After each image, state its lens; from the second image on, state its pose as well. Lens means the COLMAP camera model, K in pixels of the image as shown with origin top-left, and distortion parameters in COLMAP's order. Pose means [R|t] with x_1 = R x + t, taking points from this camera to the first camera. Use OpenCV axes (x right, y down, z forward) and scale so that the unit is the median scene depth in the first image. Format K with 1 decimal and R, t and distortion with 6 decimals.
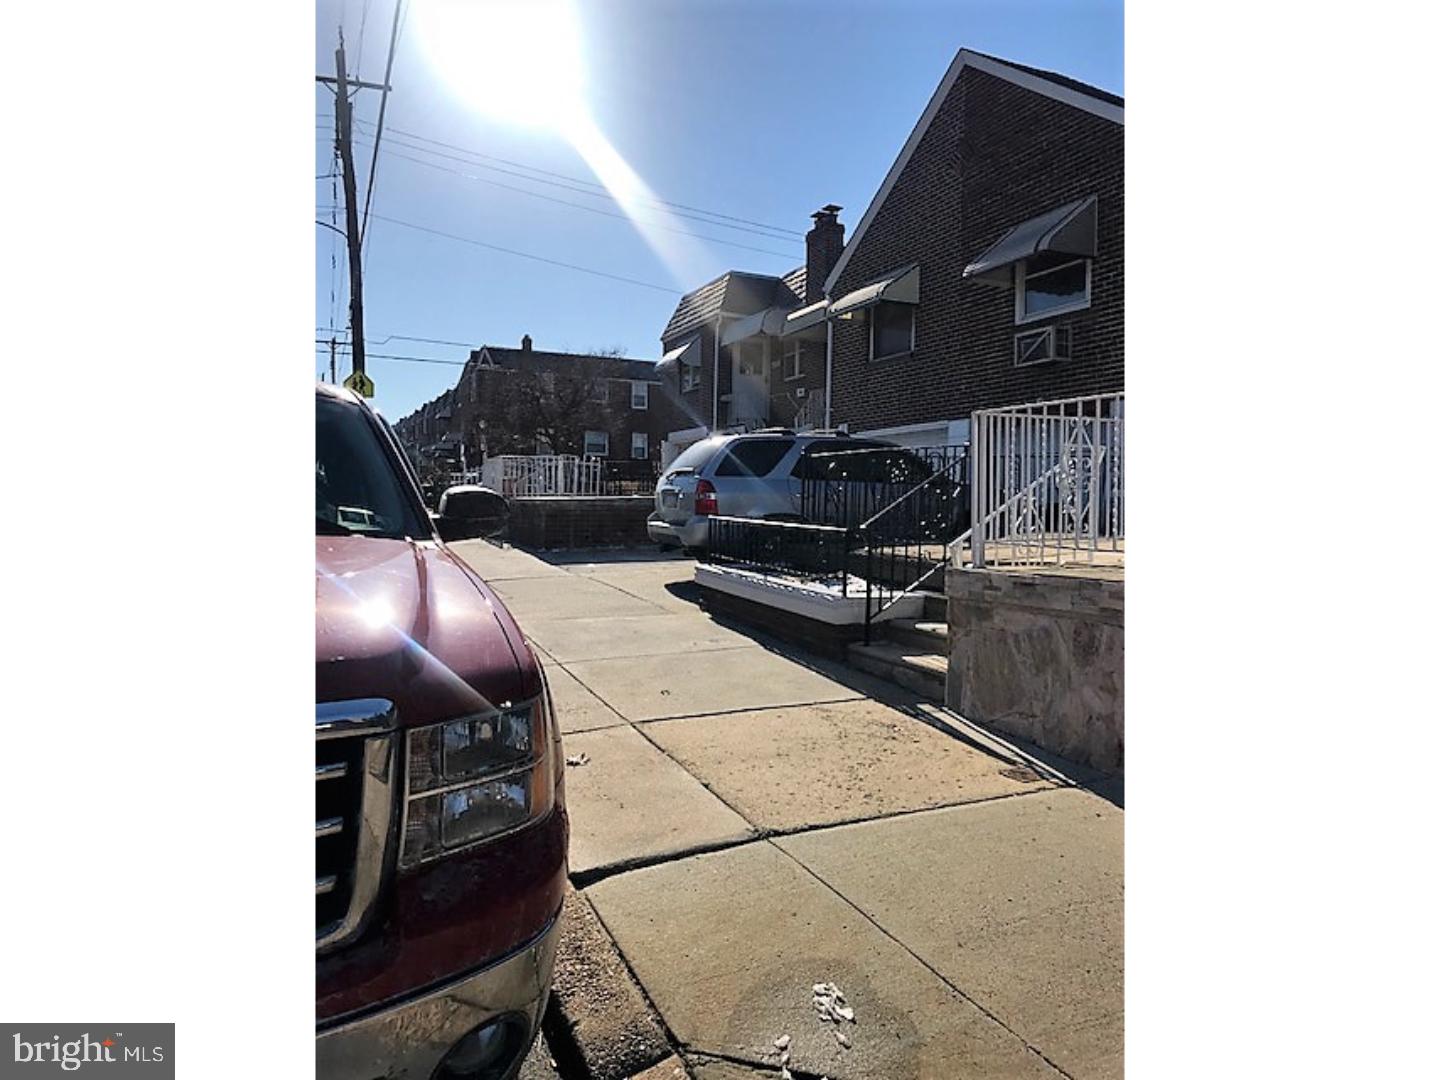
lens RADIAL K [[877.1, 0, 729.9], [0, 877.1, 537.7], [0, 0, 1]] dist [0.037591, -0.042965]
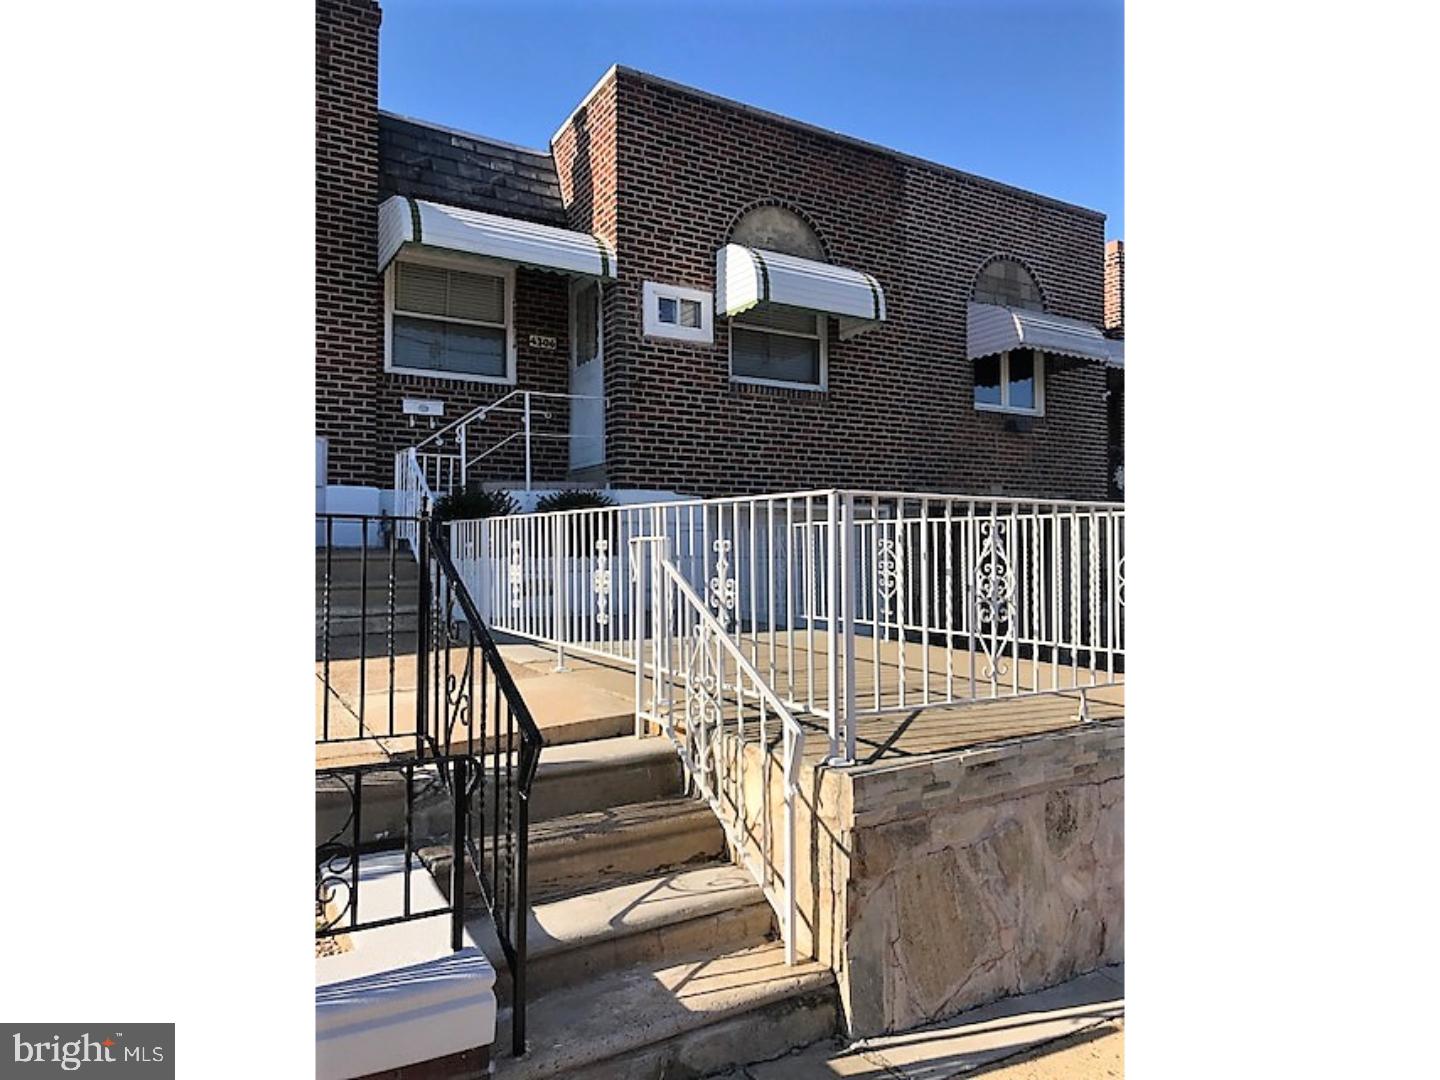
lens RADIAL K [[877.1, 0, 709.0], [0, 877.1, 537.3], [0, 0, 1]] dist [0.037591, -0.042965]
pose [[-0.095850, 0.006637, 0.995374, -0.311092], [0.034328, 0.999405, -0.003358, -0.124448], [-0.994804, 0.033848, -0.096021, 1.265350]]
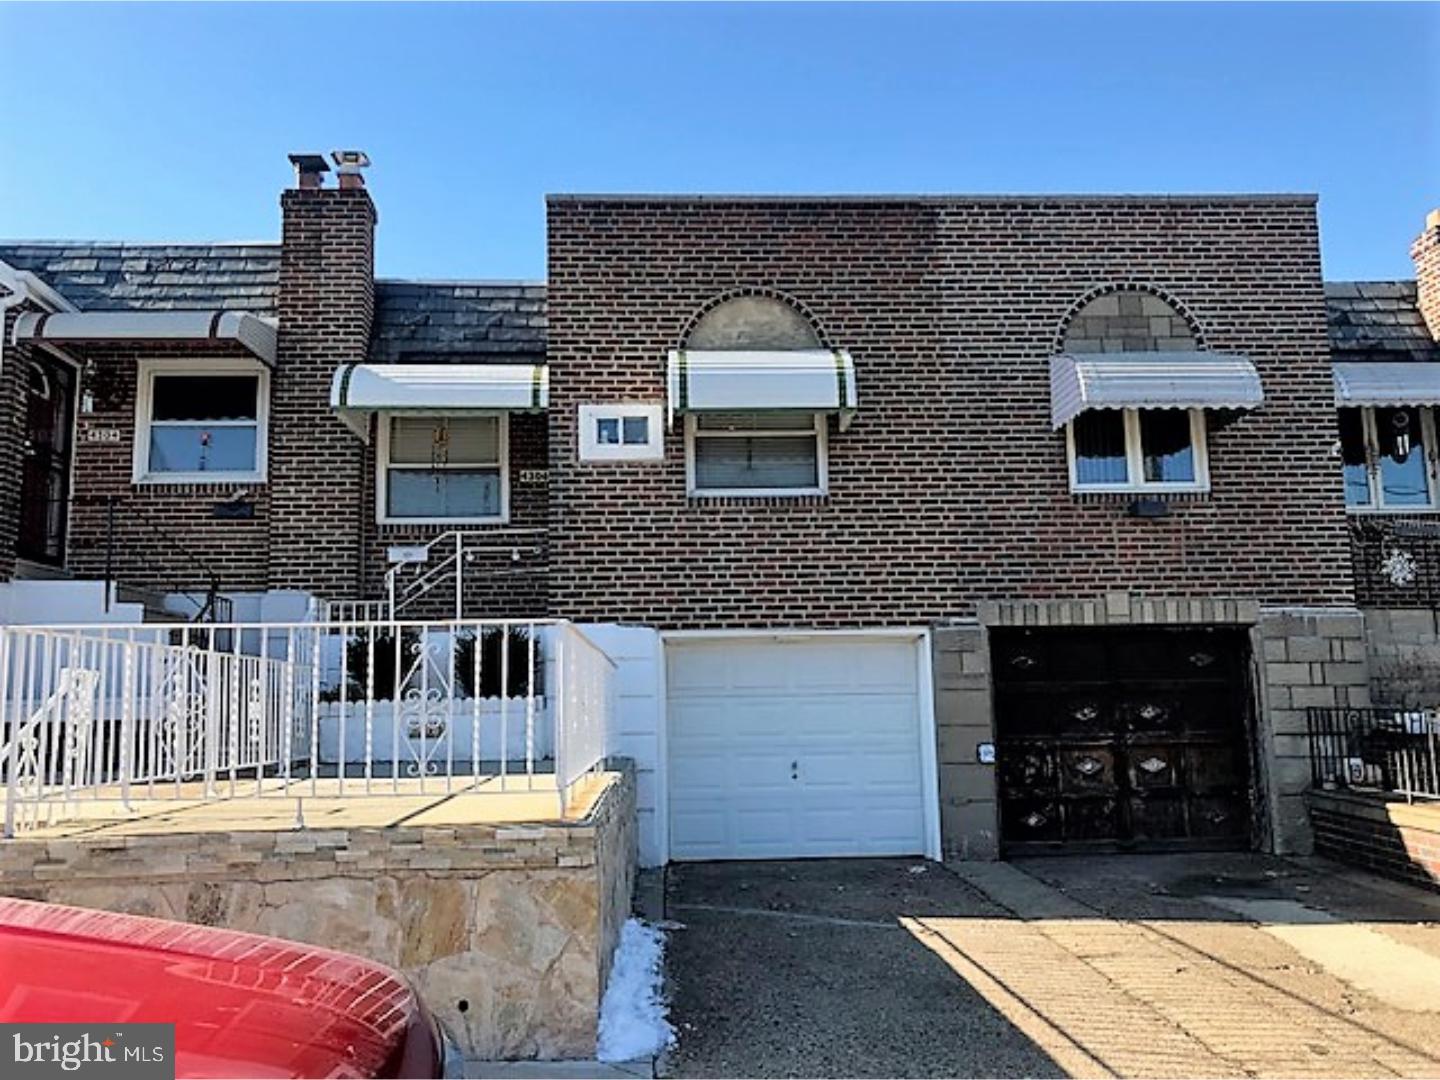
lens RADIAL K [[1167.0, 0, 705.3], [0, 1167.0, 540.1], [0, 0, 1]] dist [0.083706, -0.110133]
pose [[0.390089, 0.119849, 0.912944, -0.472694], [0.052542, 0.986980, -0.152019, -0.033115], [-0.919277, 0.107268, 0.378713, 0.062303]]
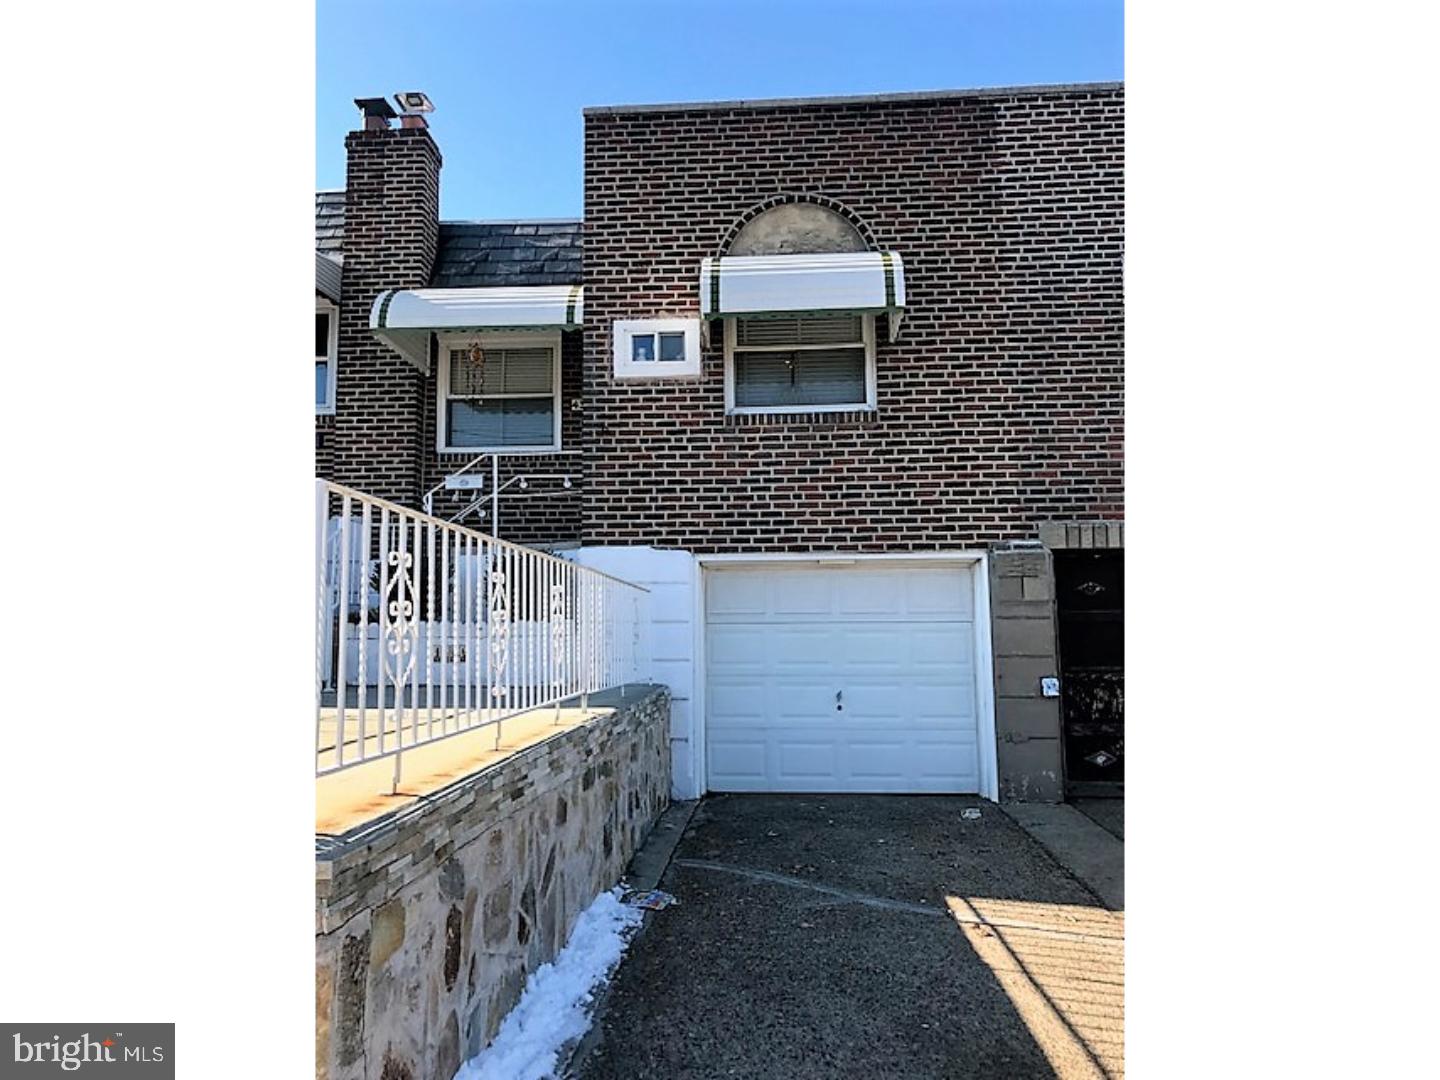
lens RADIAL K [[877.1, 0, 716.8], [0, 877.1, 533.3], [0, 0, 1]] dist [0.037591, -0.042965]
pose [[0.485986, 0.091440, 0.869170, 0.221228], [0.041099, 0.991020, -0.127239, -0.038880], [-0.873000, 0.097558, 0.477864, 0.214861]]
